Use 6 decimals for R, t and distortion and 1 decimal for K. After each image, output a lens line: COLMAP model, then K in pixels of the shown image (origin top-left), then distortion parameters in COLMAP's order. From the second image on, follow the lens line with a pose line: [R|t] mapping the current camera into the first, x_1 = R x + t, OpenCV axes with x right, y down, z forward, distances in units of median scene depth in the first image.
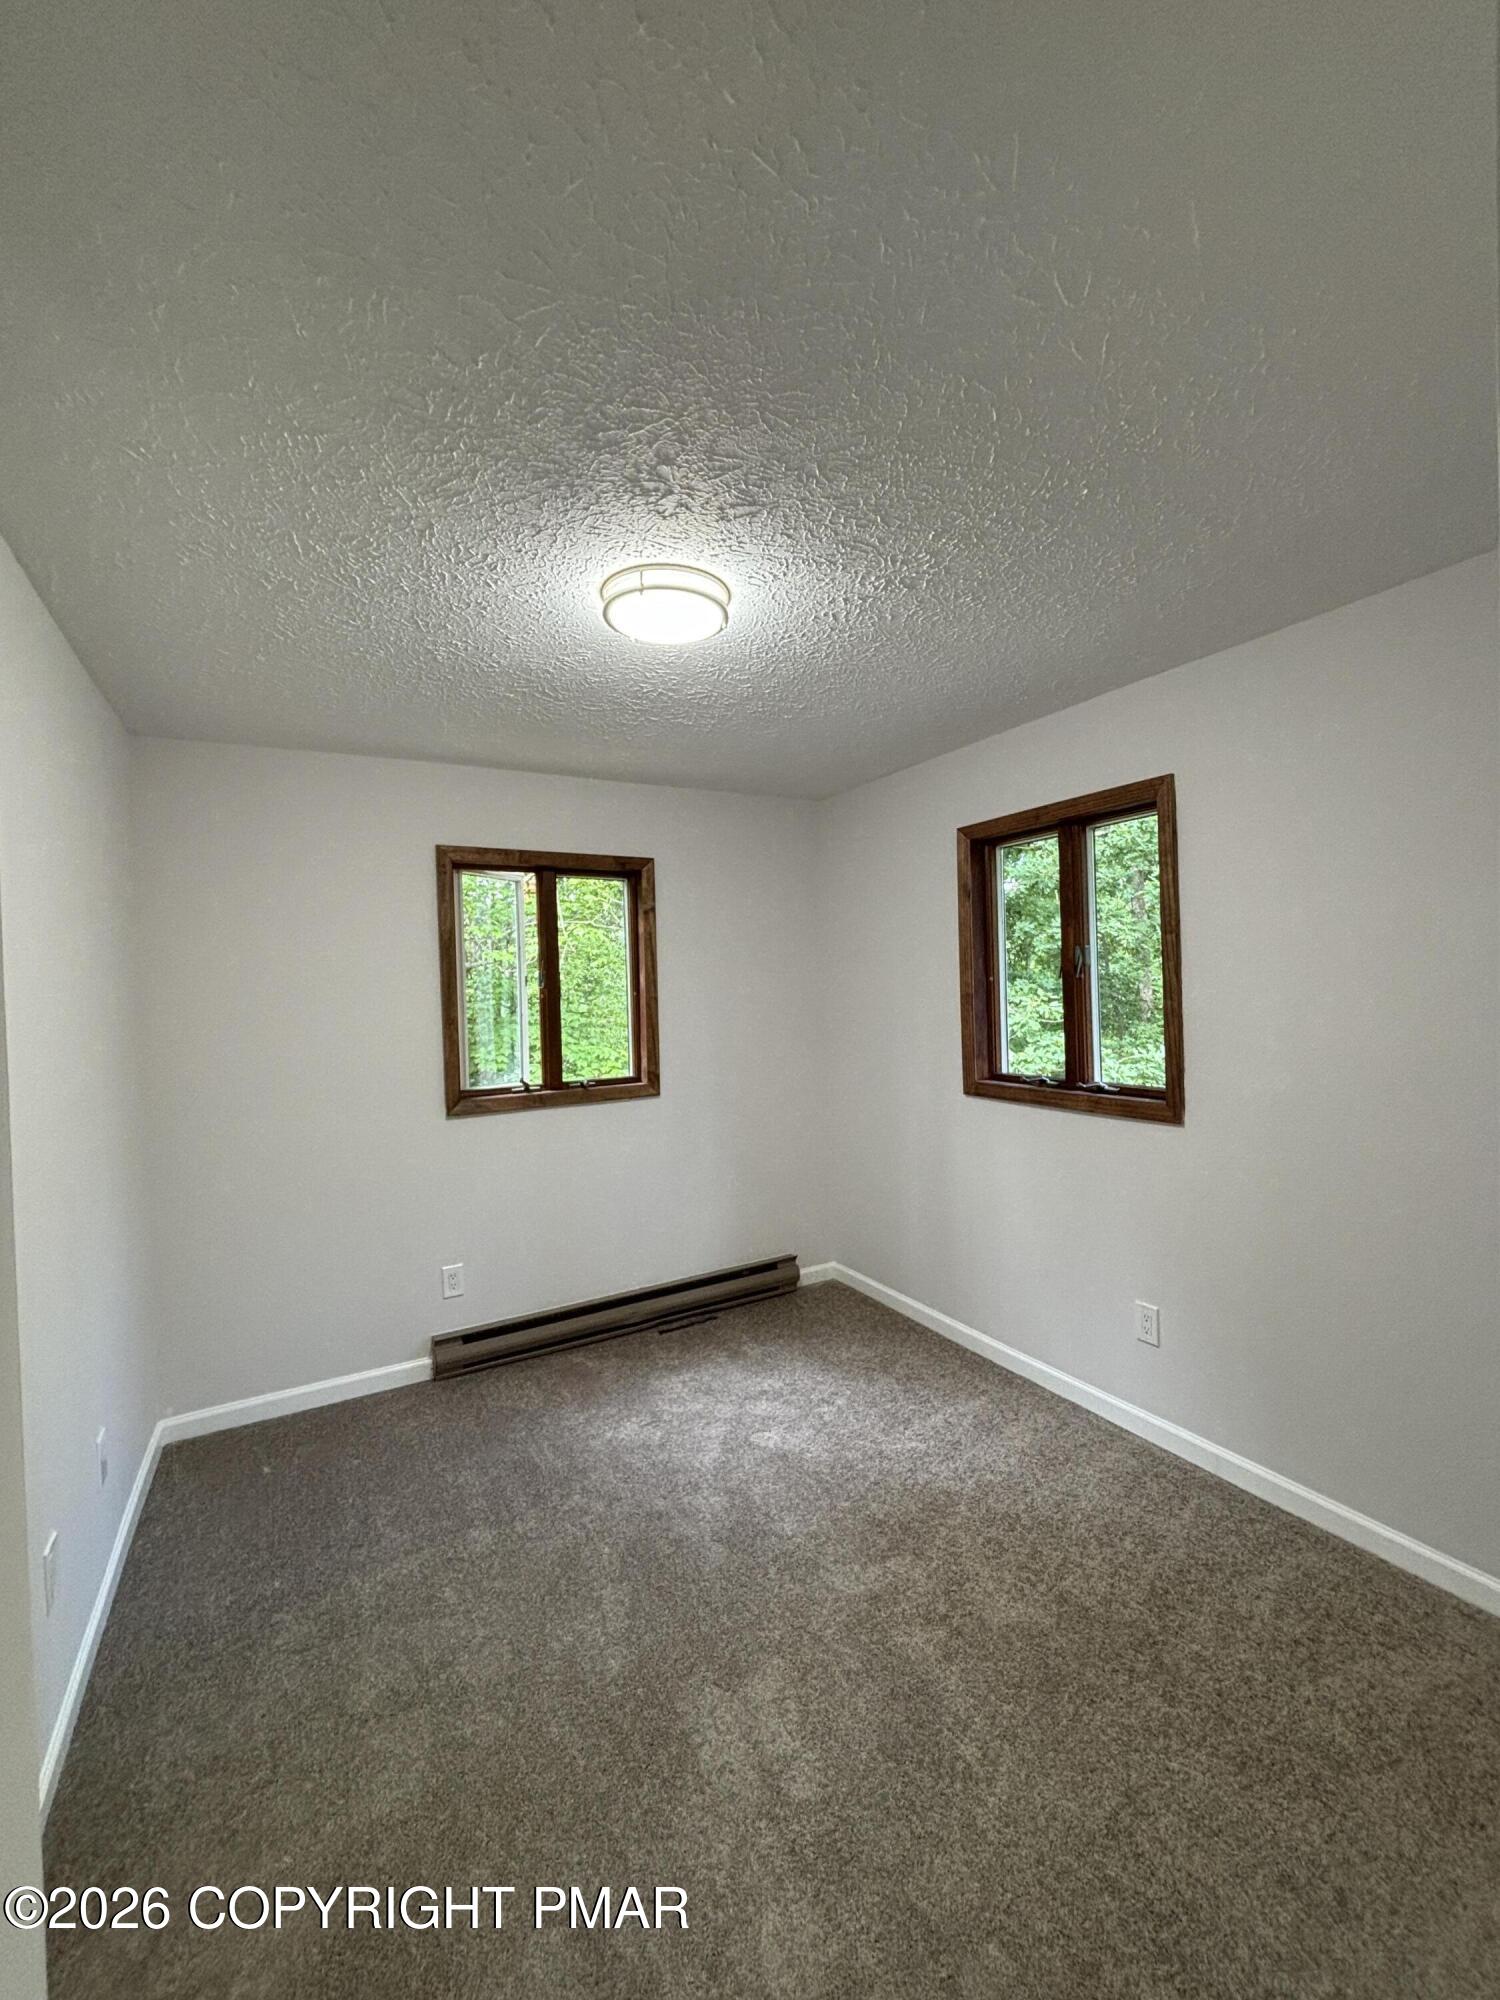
lens RADIAL K [[813.8, 0, 750.0], [0, 813.8, 1000.0], [0, 0, 1]] dist [-0.000628, -0.000102]
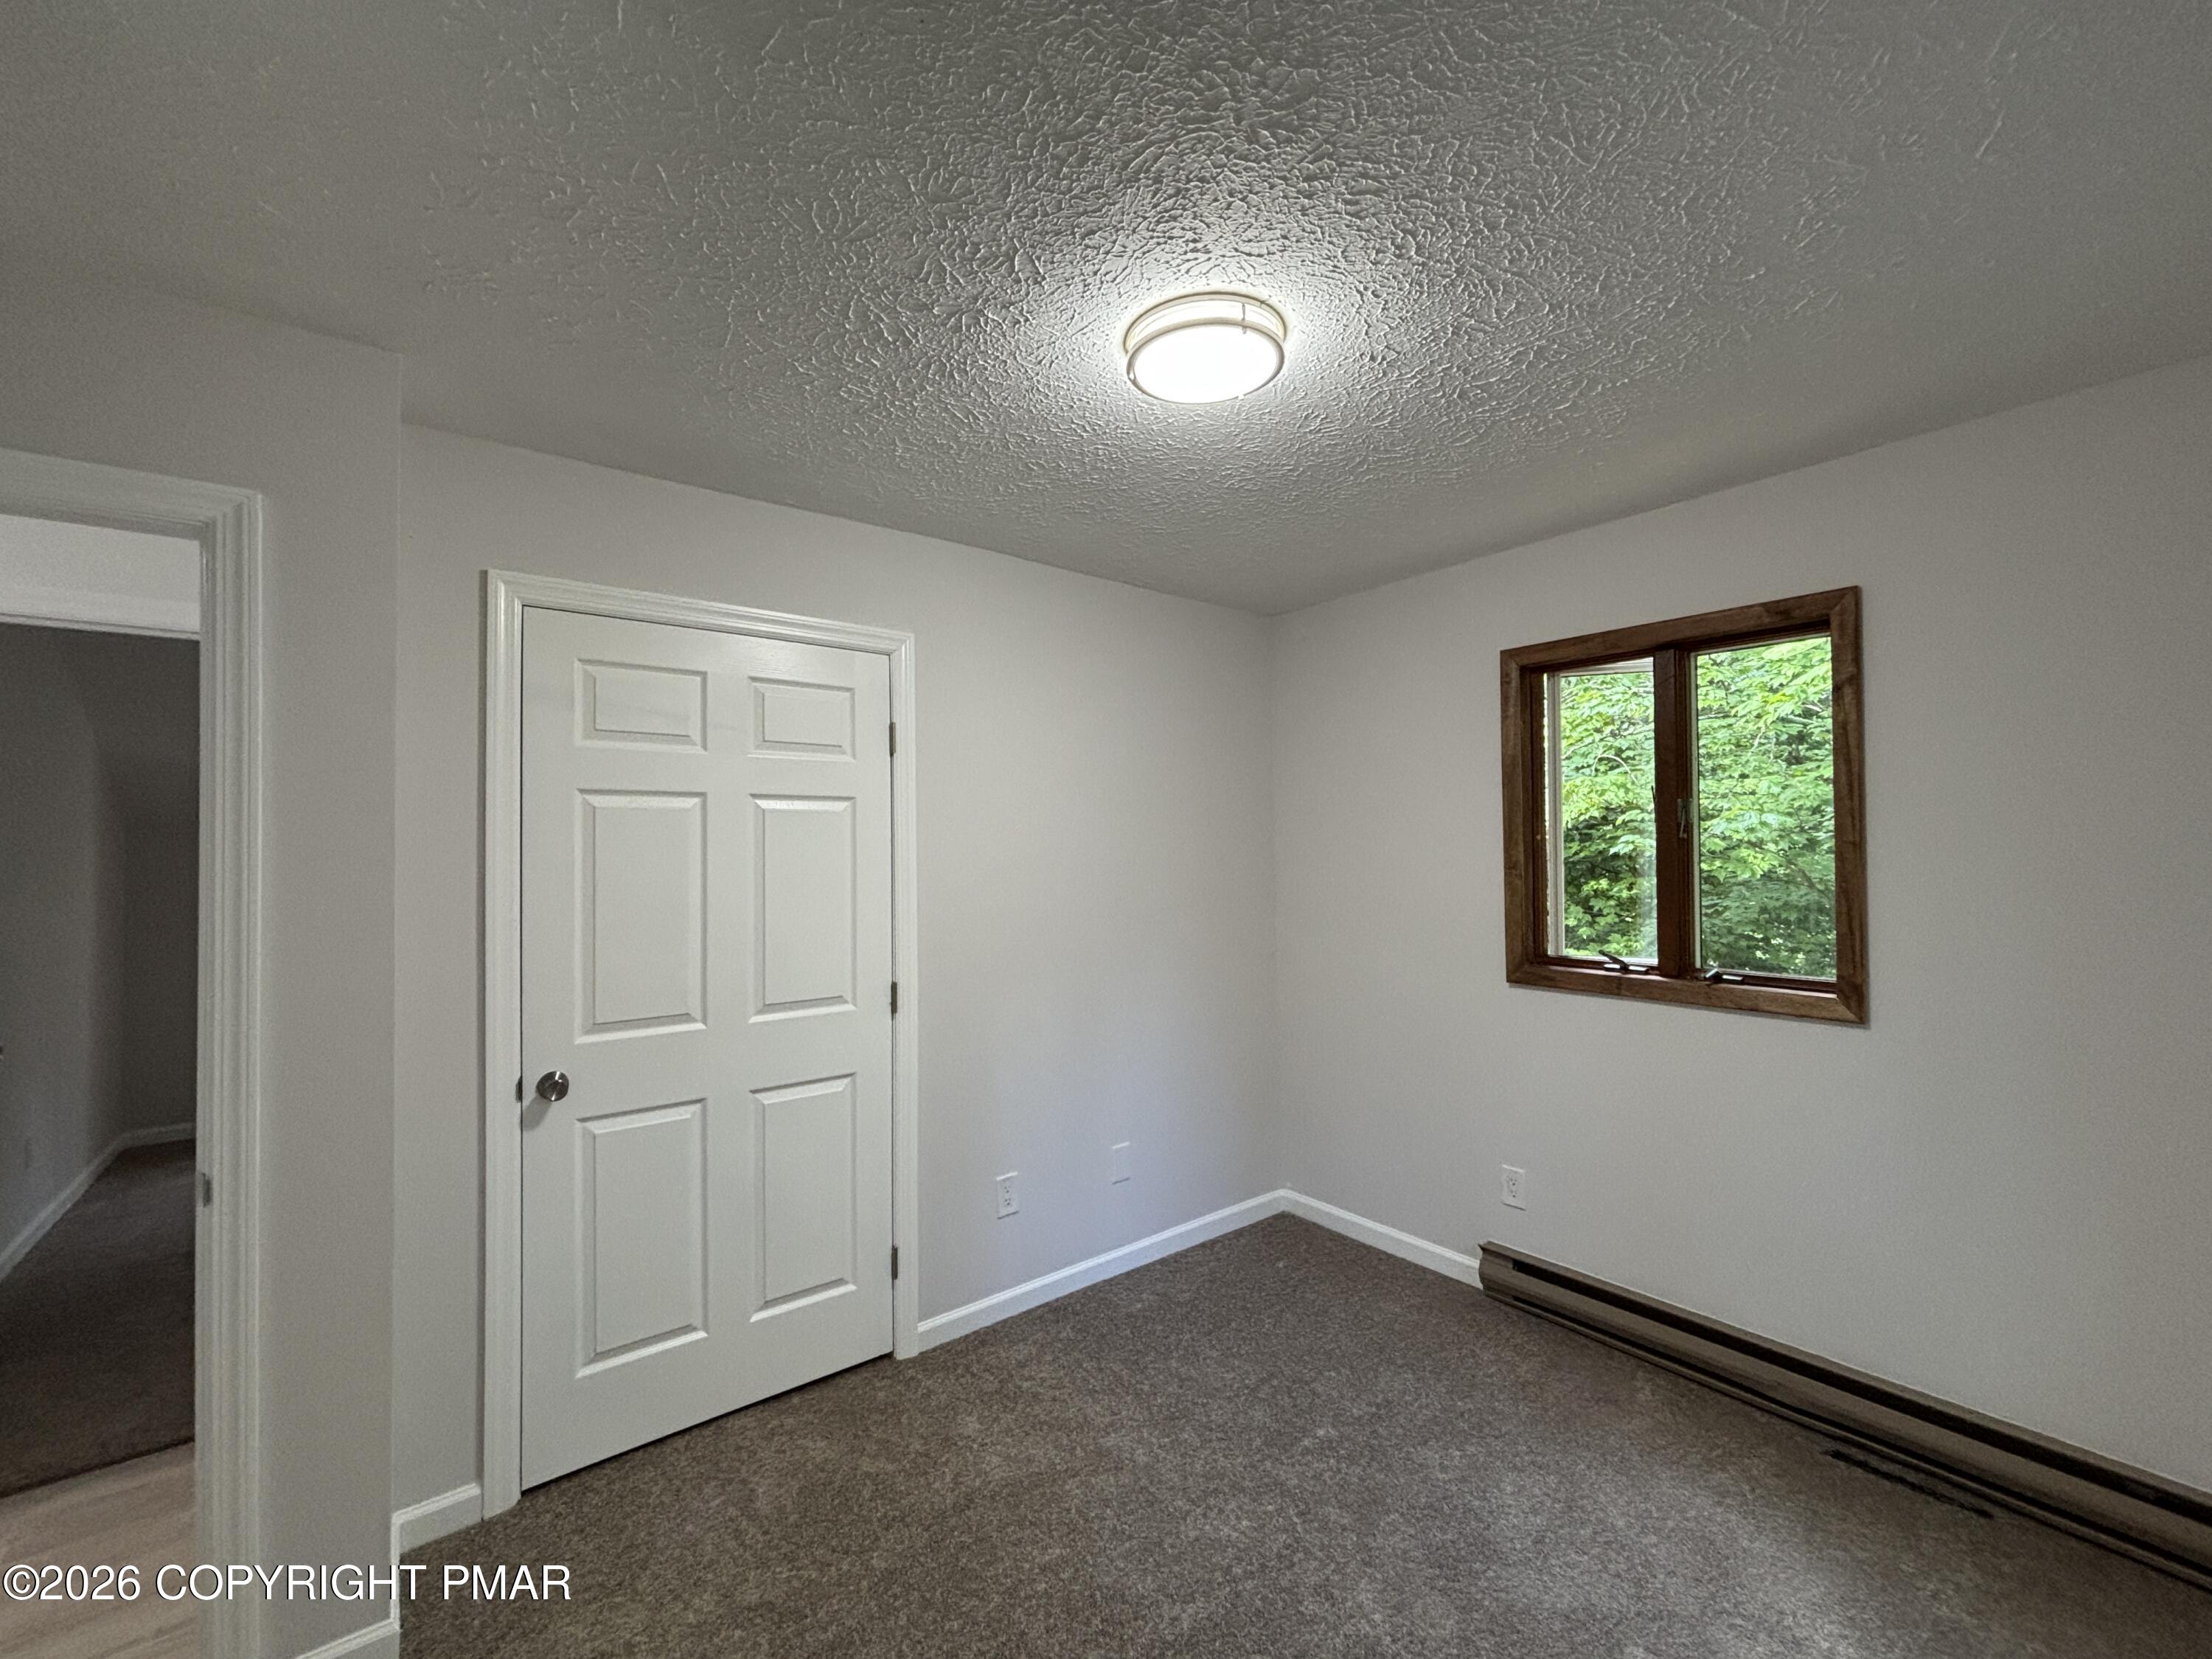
lens RADIAL K [[900.1, 0, 1106.0], [0, 900.1, 829.5], [0, 0, 1]] dist [-0.000628, -0.000102]
pose [[0.152849, 0.017939, -0.988087, 0.428181], [-0.005828, 0.999834, 0.017251, -0.021553], [0.988232, 0.003122, 0.152928, 0.441281]]
